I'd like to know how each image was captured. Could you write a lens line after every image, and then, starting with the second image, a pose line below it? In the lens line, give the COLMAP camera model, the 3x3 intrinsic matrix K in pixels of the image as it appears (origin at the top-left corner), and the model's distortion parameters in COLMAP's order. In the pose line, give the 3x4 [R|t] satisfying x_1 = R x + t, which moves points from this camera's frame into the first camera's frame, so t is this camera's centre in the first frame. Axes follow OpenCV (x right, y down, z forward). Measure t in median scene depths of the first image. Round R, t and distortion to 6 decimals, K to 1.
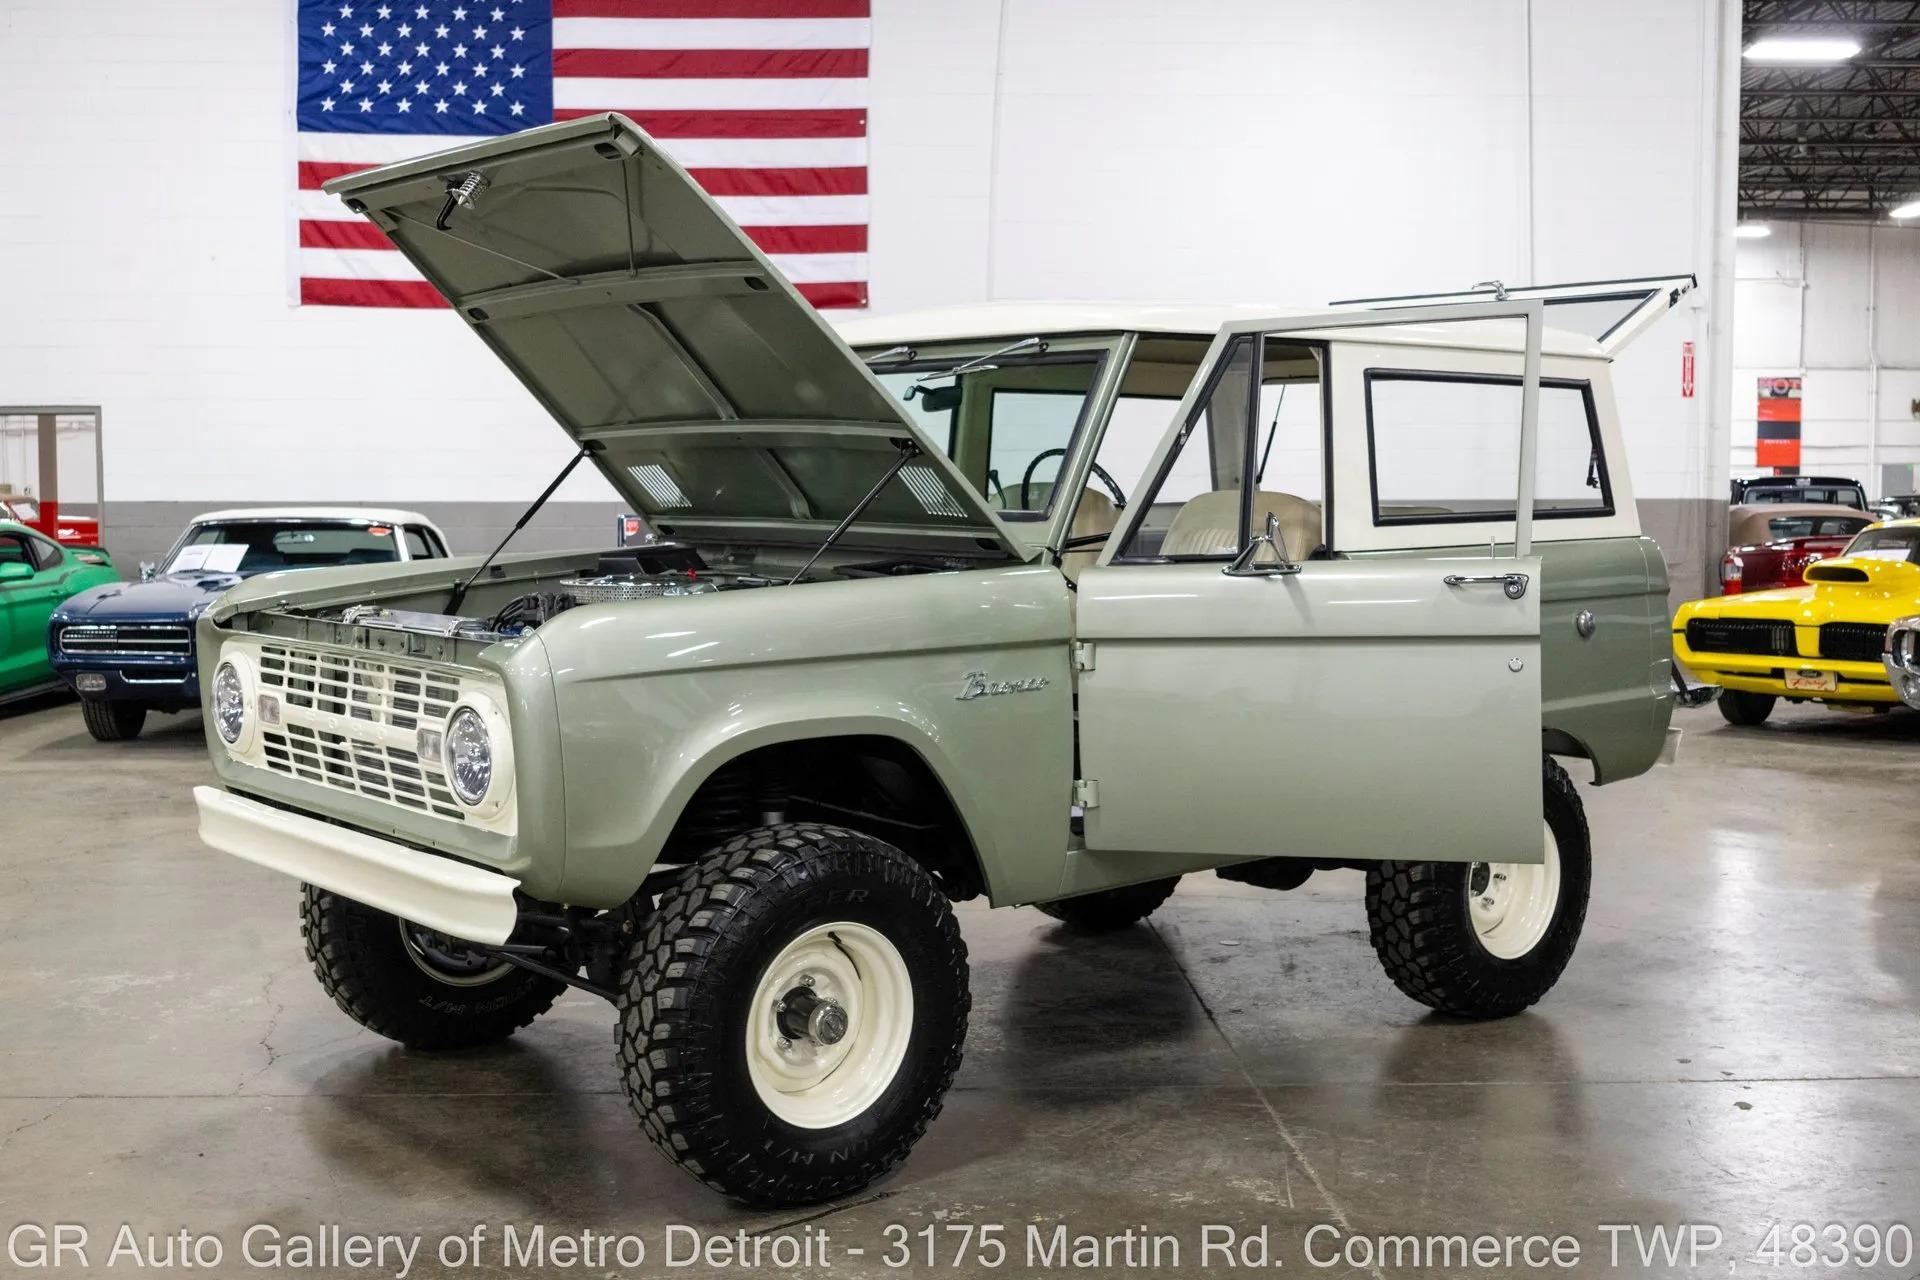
lens RADIAL K [[2117.6, 0, 959.2], [0, 2117.6, 636.5], [0, 0, 1]] dist [0.017075, -0.036859]
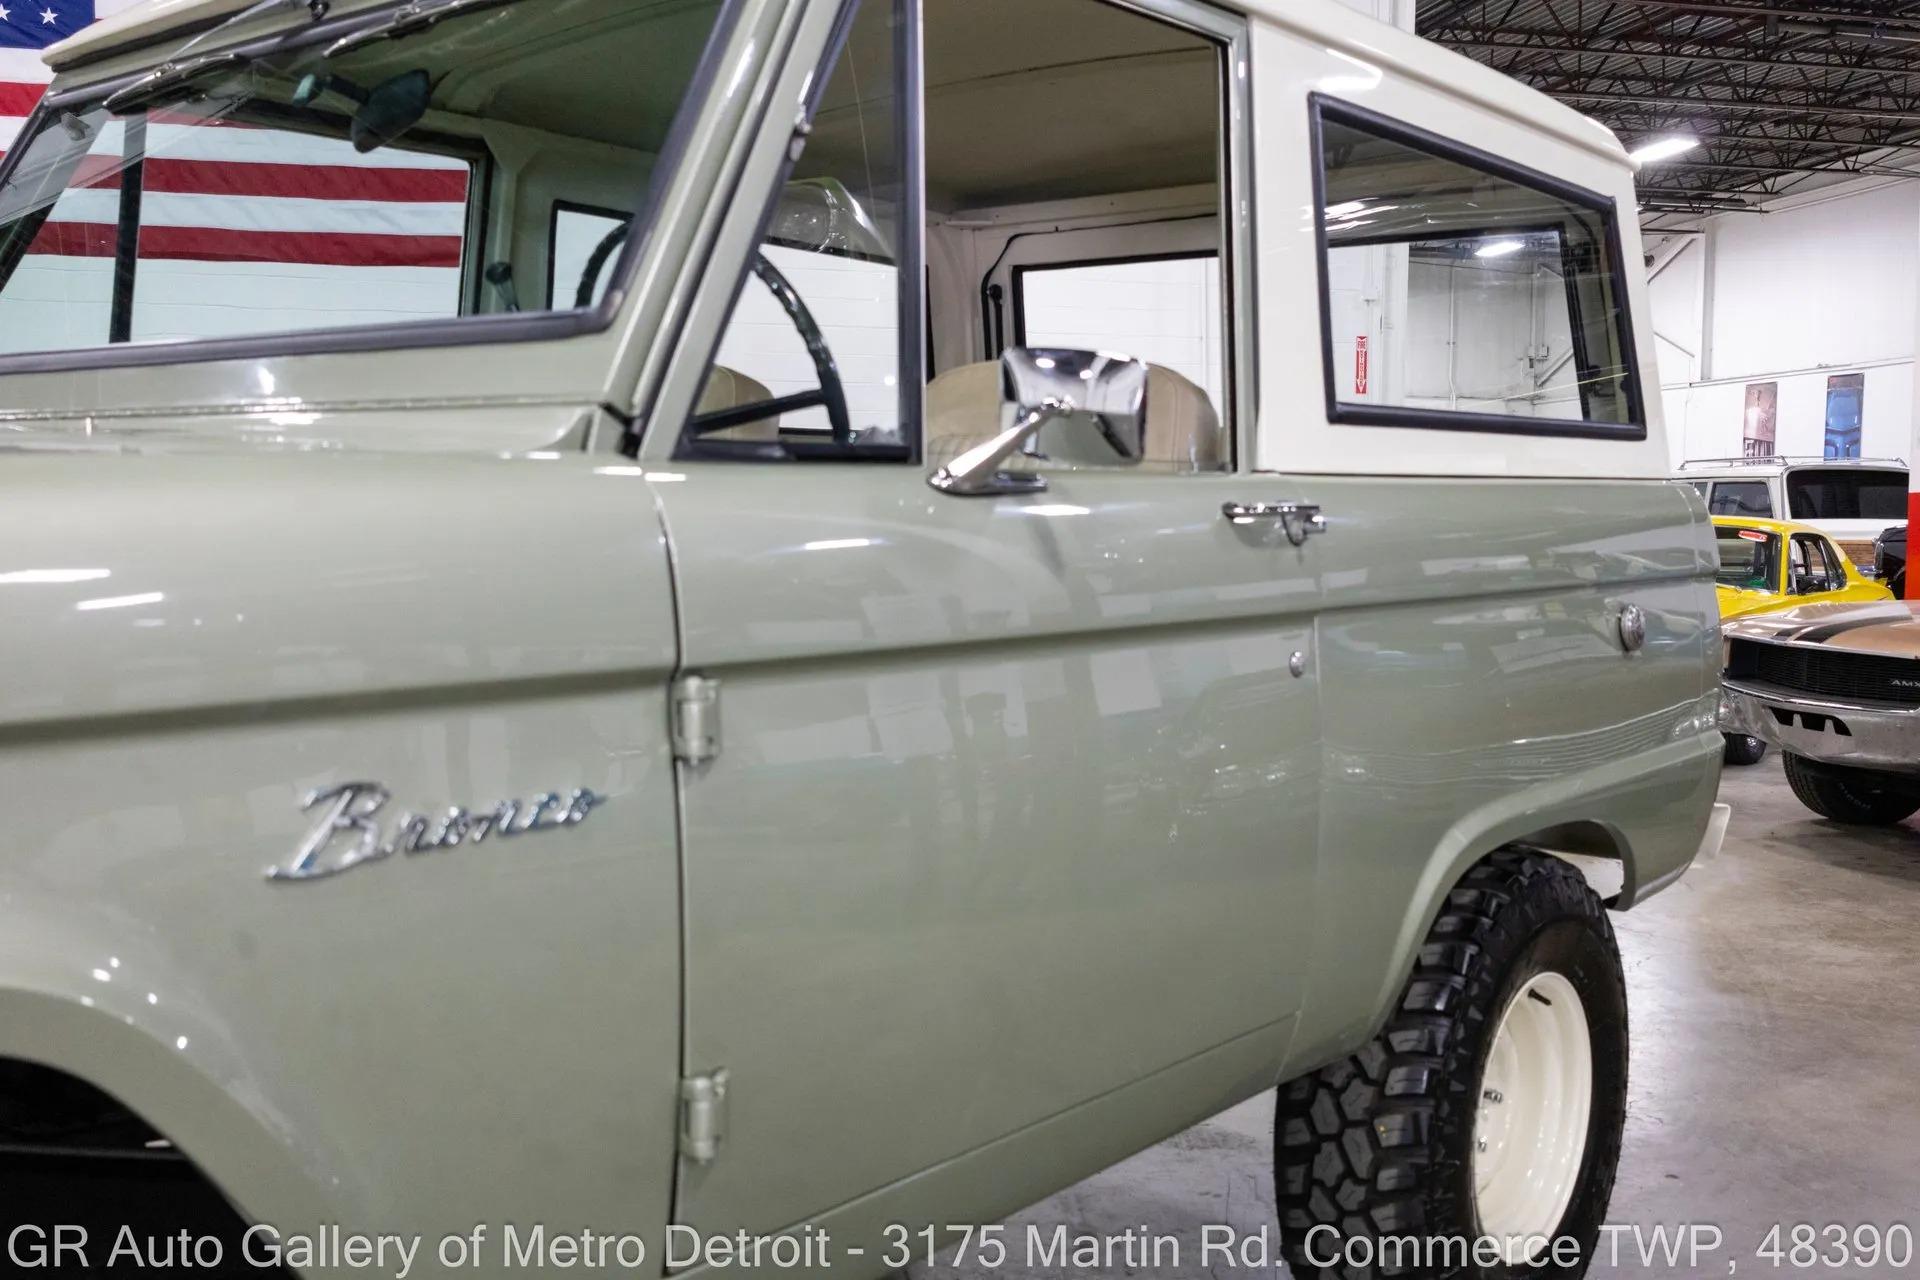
lens RADIAL K [[1898.9, 0, 954.8], [0, 1898.9, 642.4], [0, 0, 1]] dist [0.007538, 0.010352]
pose [[0.984036, 0.002103, 0.177960, 0.032822], [-0.002143, 0.999998, 0.000030, -0.001855], [-0.177959, -0.000411, 0.984038, 0.525104]]
